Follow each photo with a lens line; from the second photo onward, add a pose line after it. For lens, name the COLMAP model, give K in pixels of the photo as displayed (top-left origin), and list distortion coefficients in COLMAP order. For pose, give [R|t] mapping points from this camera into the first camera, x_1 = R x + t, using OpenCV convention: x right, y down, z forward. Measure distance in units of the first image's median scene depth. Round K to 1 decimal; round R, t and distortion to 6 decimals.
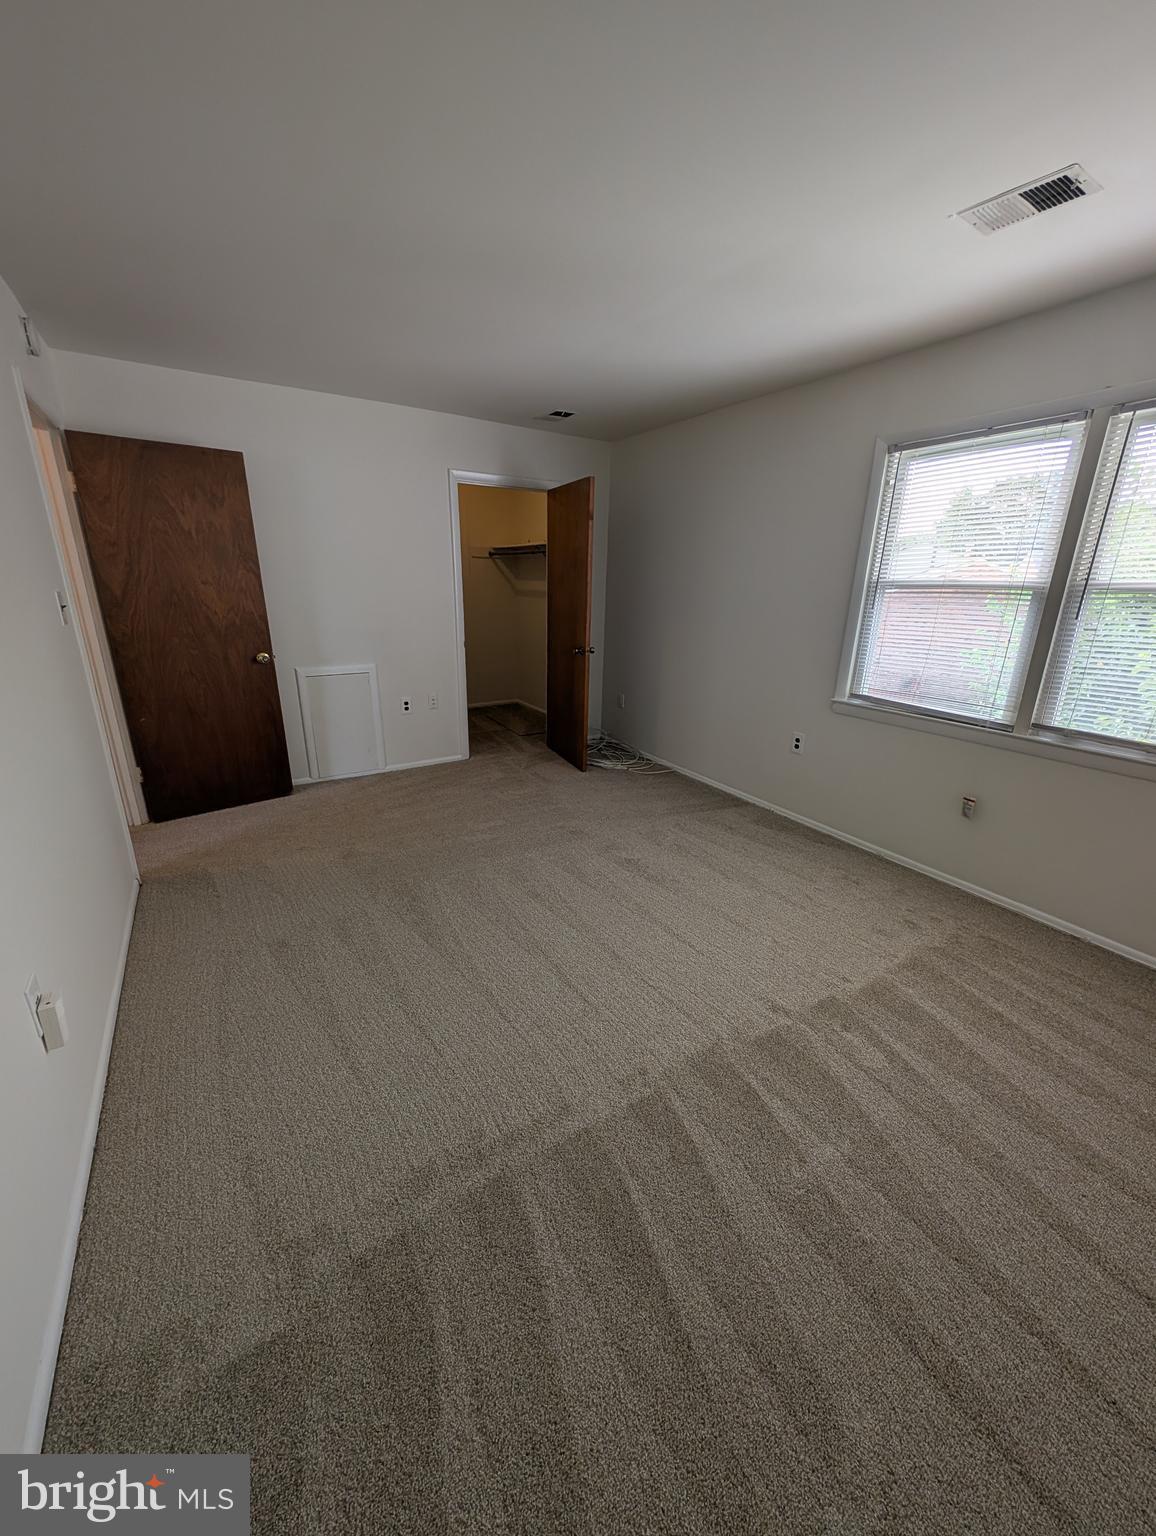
lens RADIAL K [[581.8, 0, 578.0], [0, 581.8, 768.0], [0, 0, 1]] dist [0.001795, -0.000653]
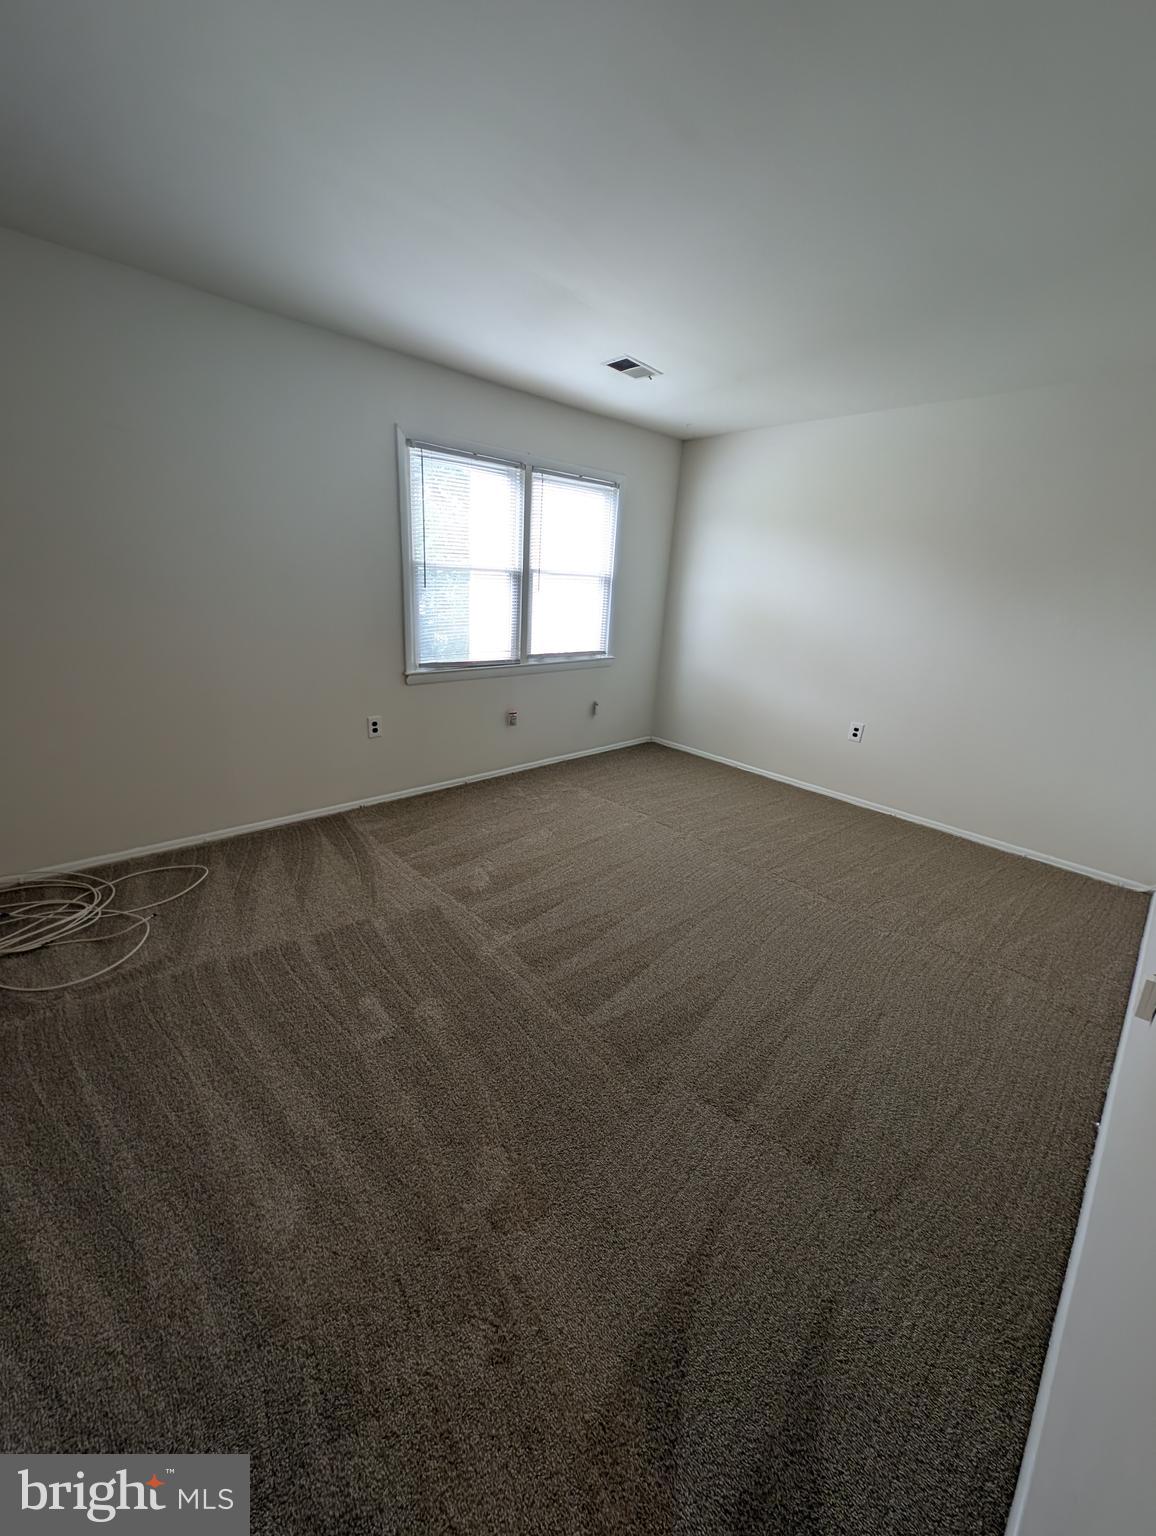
lens RADIAL K [[581.8, 0, 578.0], [0, 581.8, 768.0], [0, 0, 1]] dist [0.001795, -0.000653]
pose [[-0.200057, -0.336311, 0.920256, -0.760966], [0.240330, 0.893706, 0.378854, -0.333888], [-0.949852, 0.296958, -0.097967, 0.982208]]
